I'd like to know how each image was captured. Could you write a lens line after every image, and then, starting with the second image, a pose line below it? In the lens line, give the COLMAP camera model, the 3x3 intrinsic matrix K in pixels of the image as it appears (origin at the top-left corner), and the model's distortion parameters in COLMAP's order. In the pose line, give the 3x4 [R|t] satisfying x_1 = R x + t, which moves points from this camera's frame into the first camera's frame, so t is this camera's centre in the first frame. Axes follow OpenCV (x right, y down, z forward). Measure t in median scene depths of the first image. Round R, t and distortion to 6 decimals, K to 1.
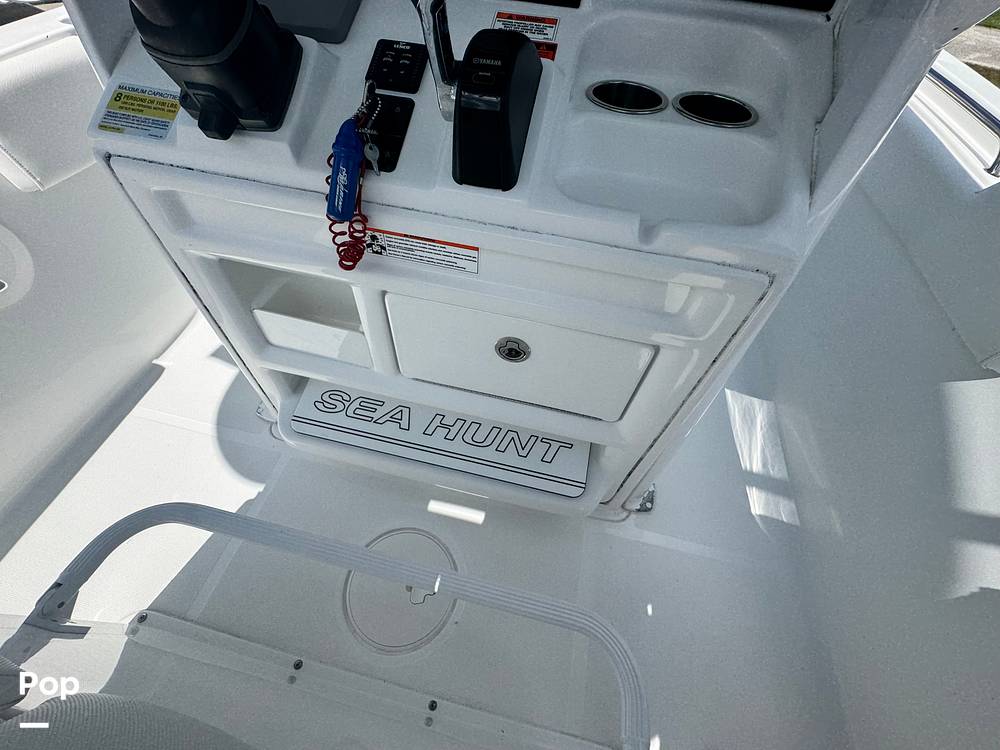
lens RADIAL K [[406.4, 0, 498.7], [0, 406.4, 371.7], [0, 0, 1]] dist [-0.002384, -0.000005]
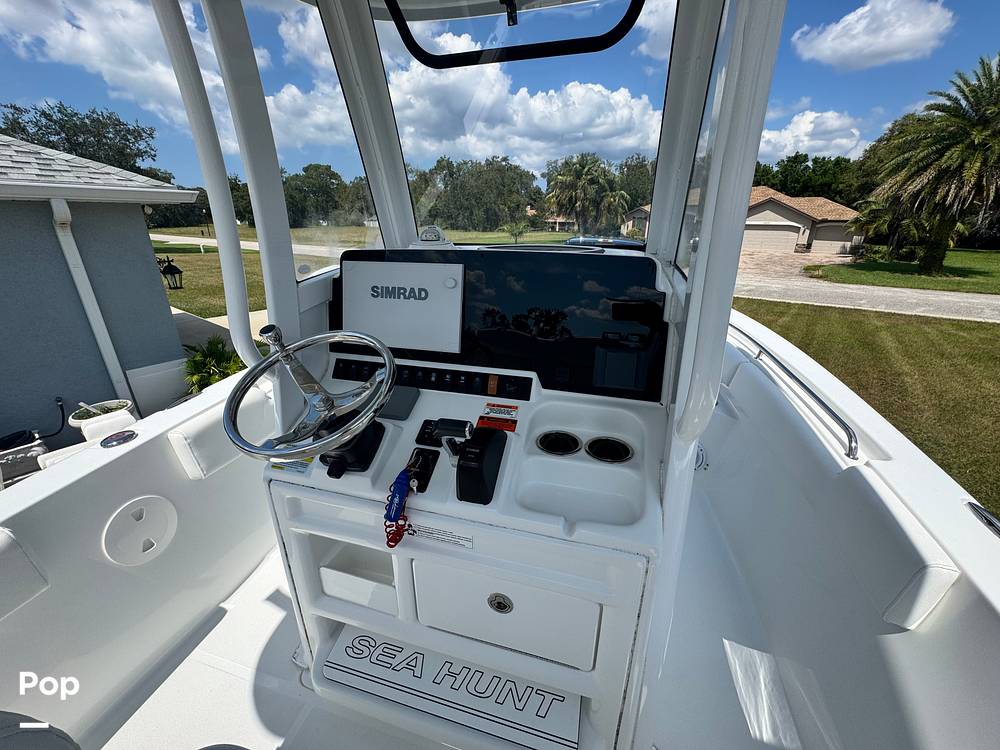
lens RADIAL K [[406.4, 0, 498.7], [0, 406.4, 371.7], [0, 0, 1]] dist [-0.002384, -0.000005]
pose [[0.996581, -0.034017, -0.075289, 0.129618], [-0.008755, 0.862681, -0.505673, -0.029098], [0.082152, 0.504603, 0.859434, -0.462329]]
